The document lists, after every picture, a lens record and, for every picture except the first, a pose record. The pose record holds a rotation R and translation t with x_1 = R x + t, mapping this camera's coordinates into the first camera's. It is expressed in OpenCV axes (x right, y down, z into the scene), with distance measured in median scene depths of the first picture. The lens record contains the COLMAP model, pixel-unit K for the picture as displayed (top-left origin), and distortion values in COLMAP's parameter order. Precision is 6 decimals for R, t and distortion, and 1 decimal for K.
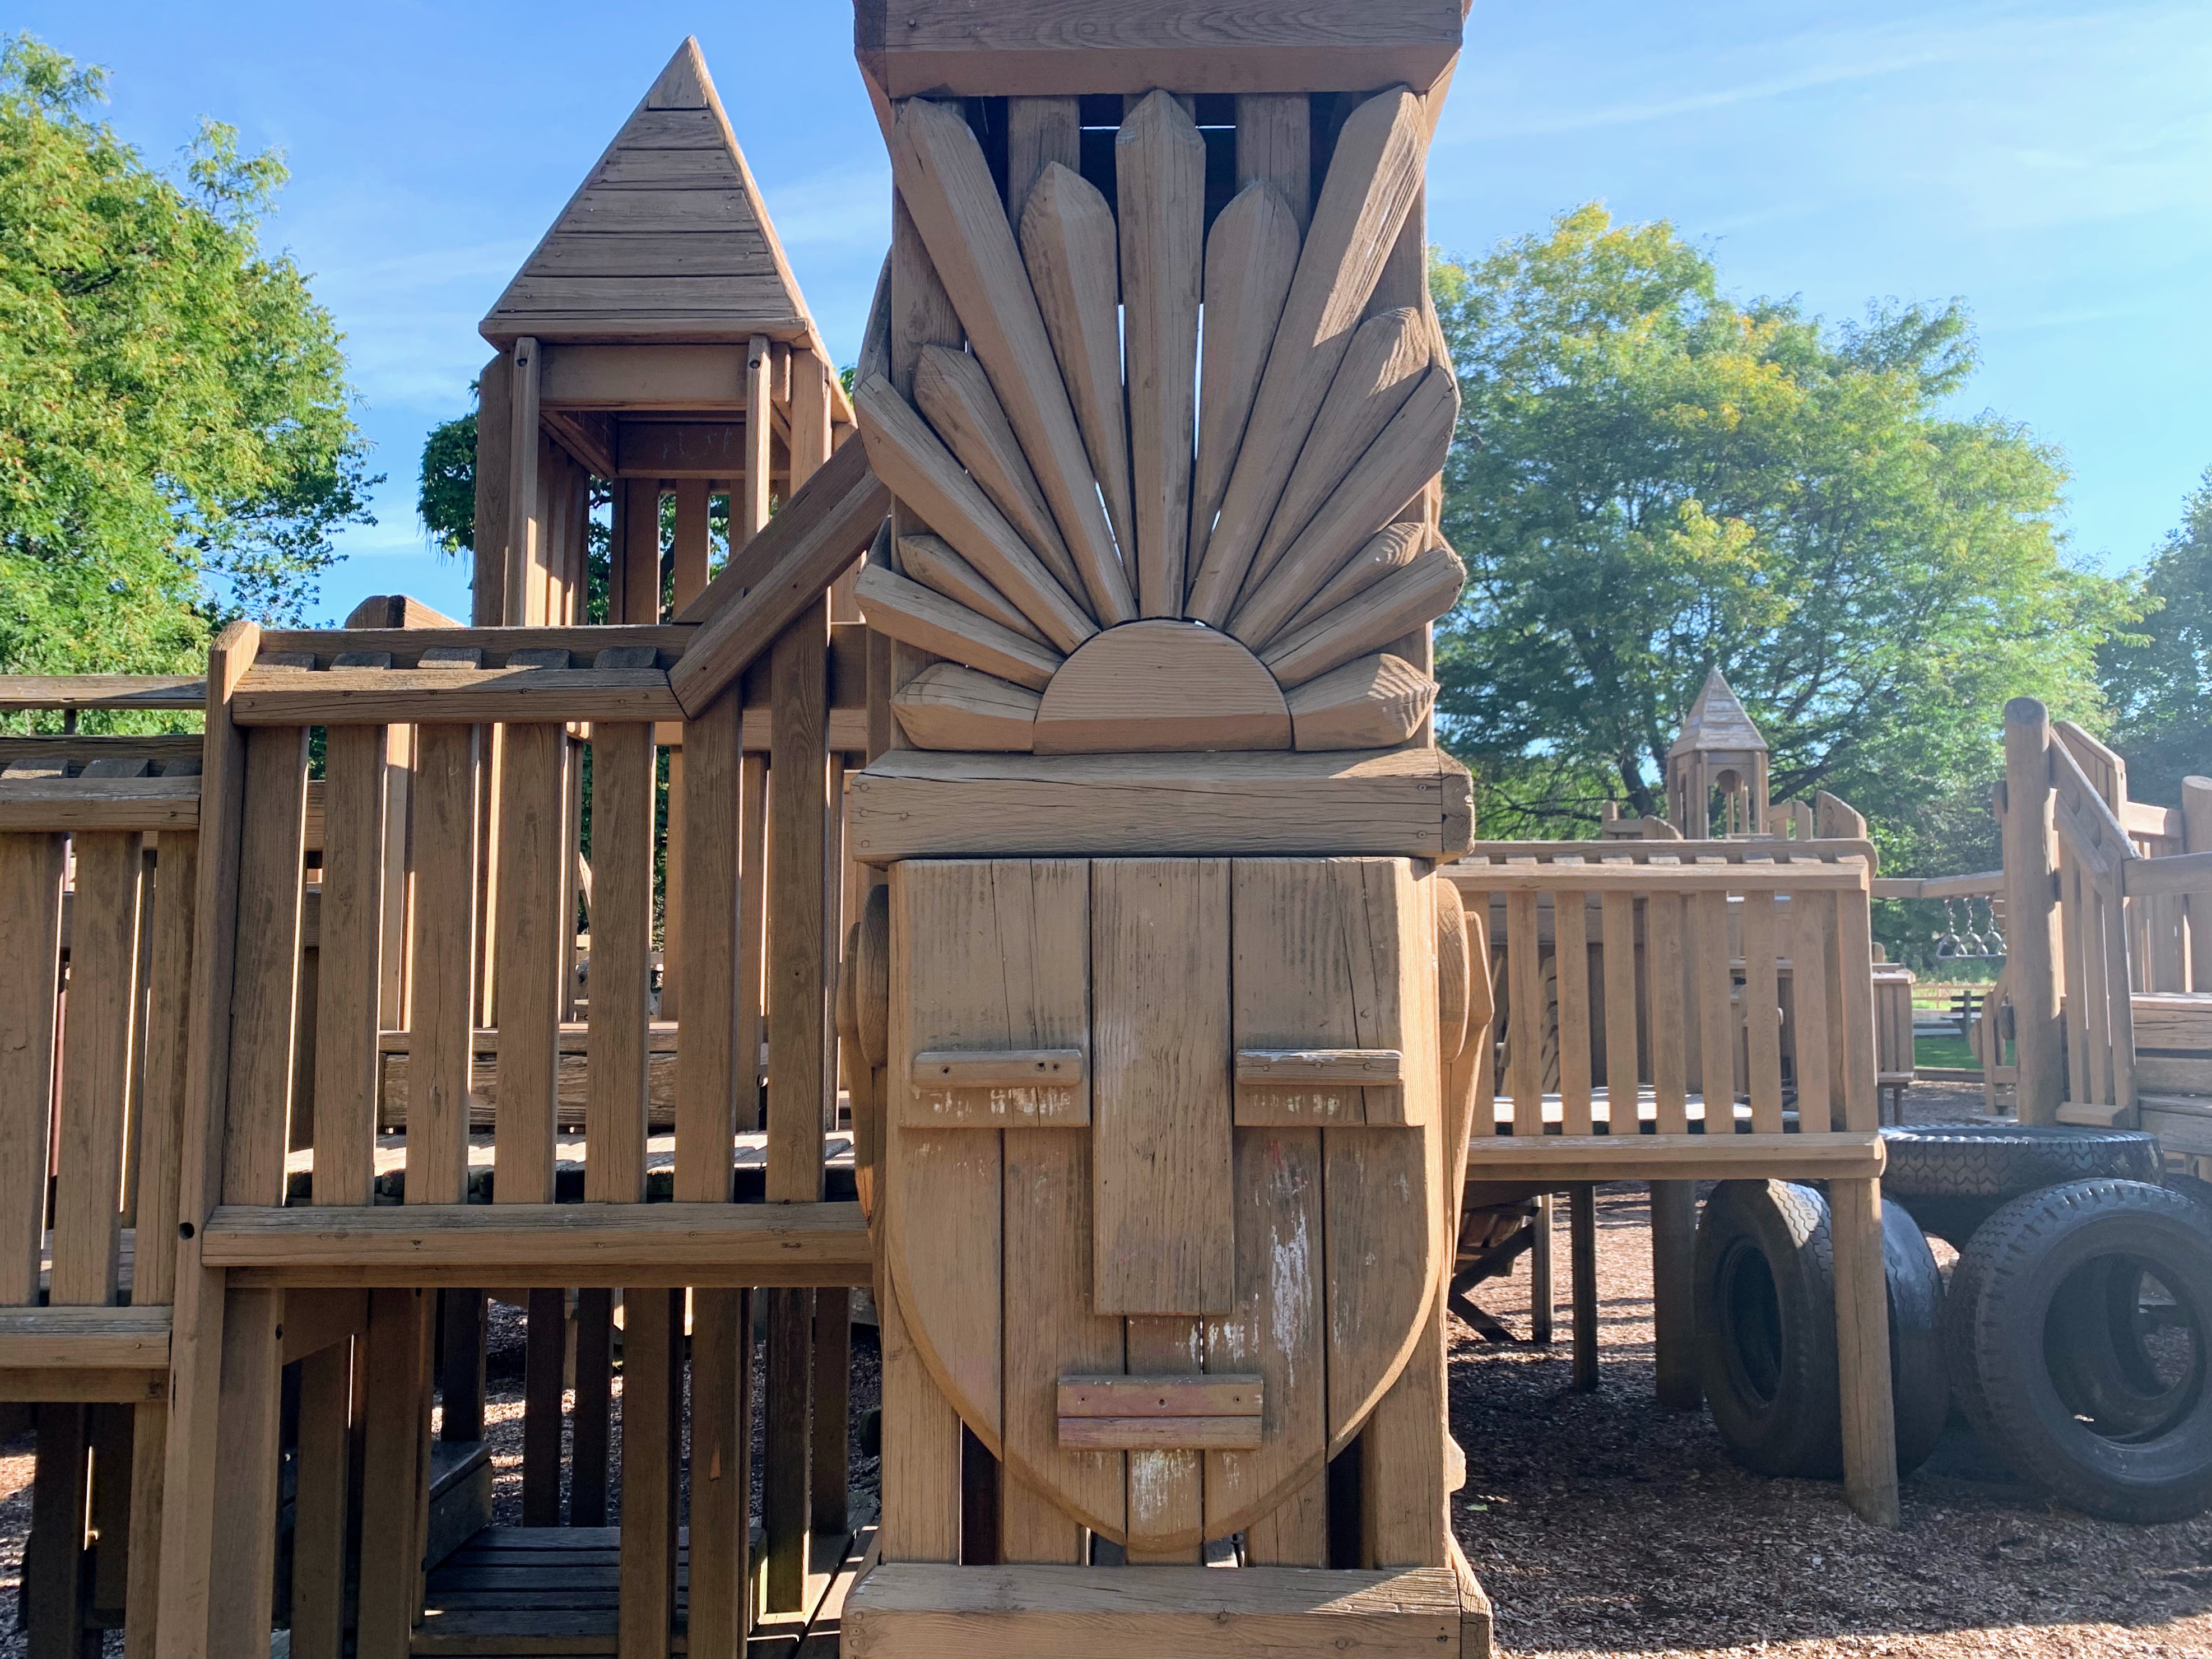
lens RADIAL K [[1723.2, 0, 1099.5], [0, 1723.2, 804.5], [0, 0, 1]] dist [0.070265, -0.091830]
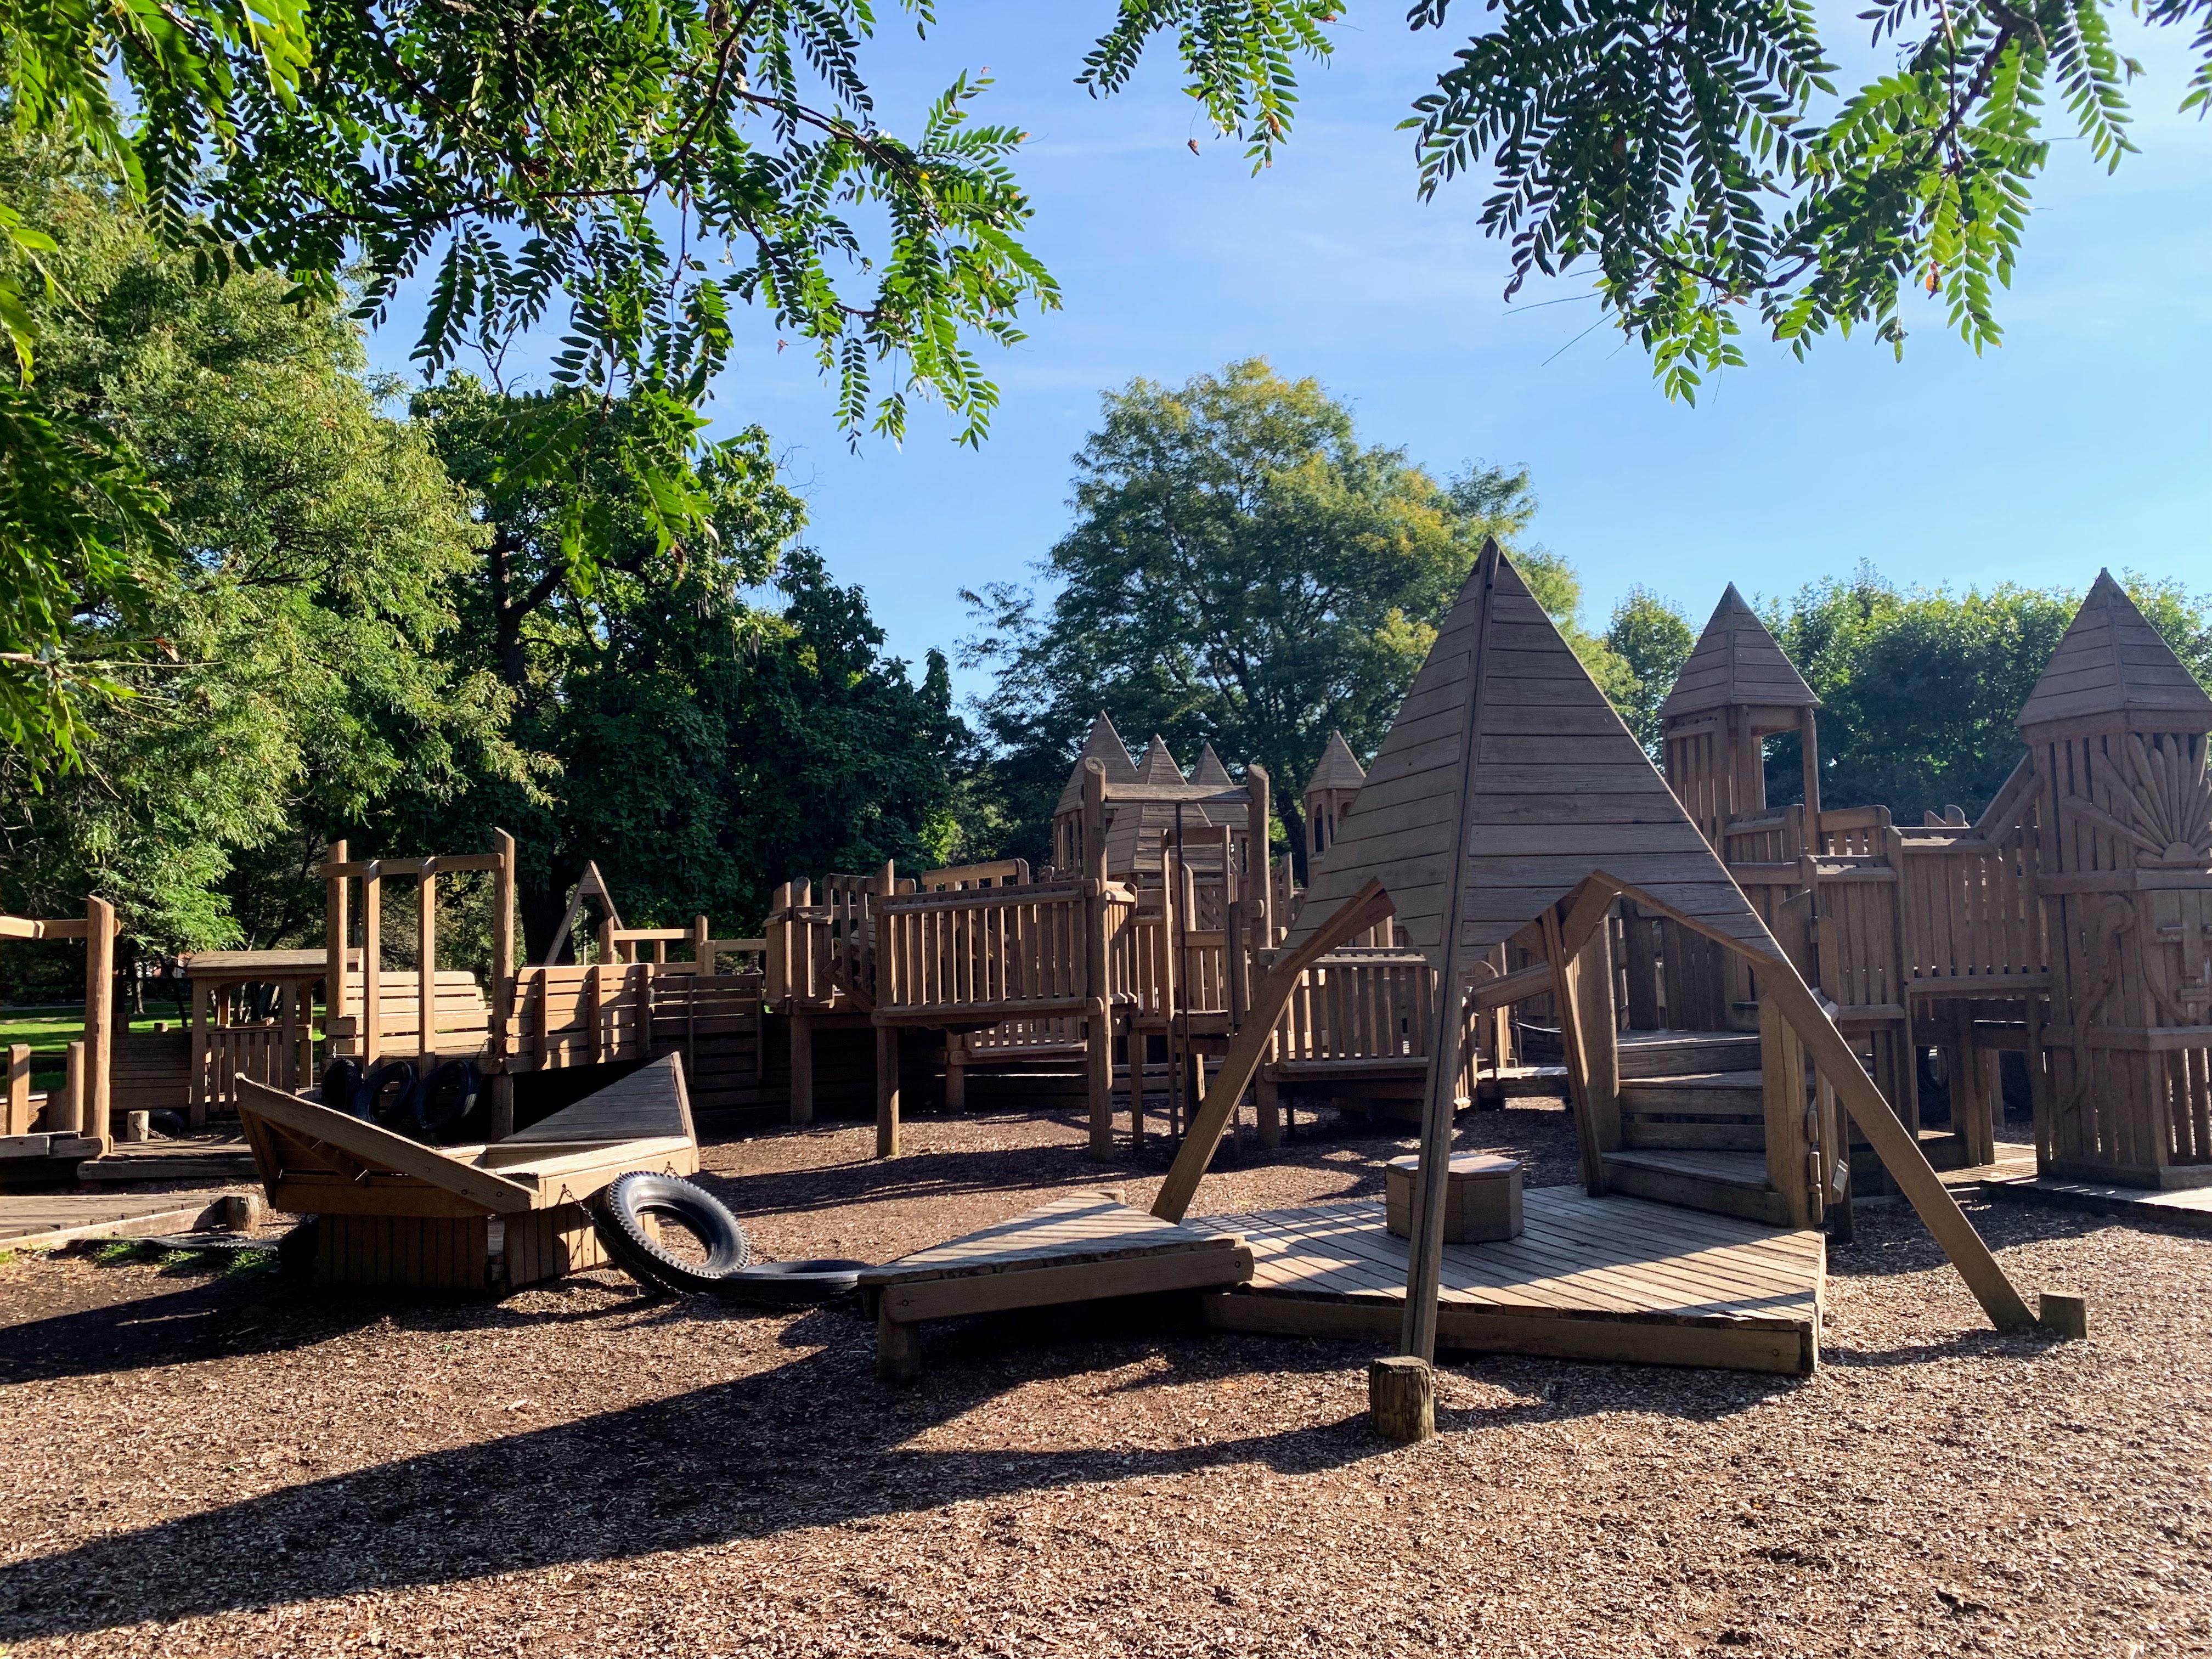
lens RADIAL K [[1723.2, 0, 1099.5], [0, 1723.2, 804.5], [0, 0, 1]] dist [0.070265, -0.091830]
pose [[0.933165, 0.005563, 0.359404, -3.988797], [-0.005932, 0.999982, -0.000076, -0.164673], [-0.359398, -0.002061, 0.933182, -2.205015]]
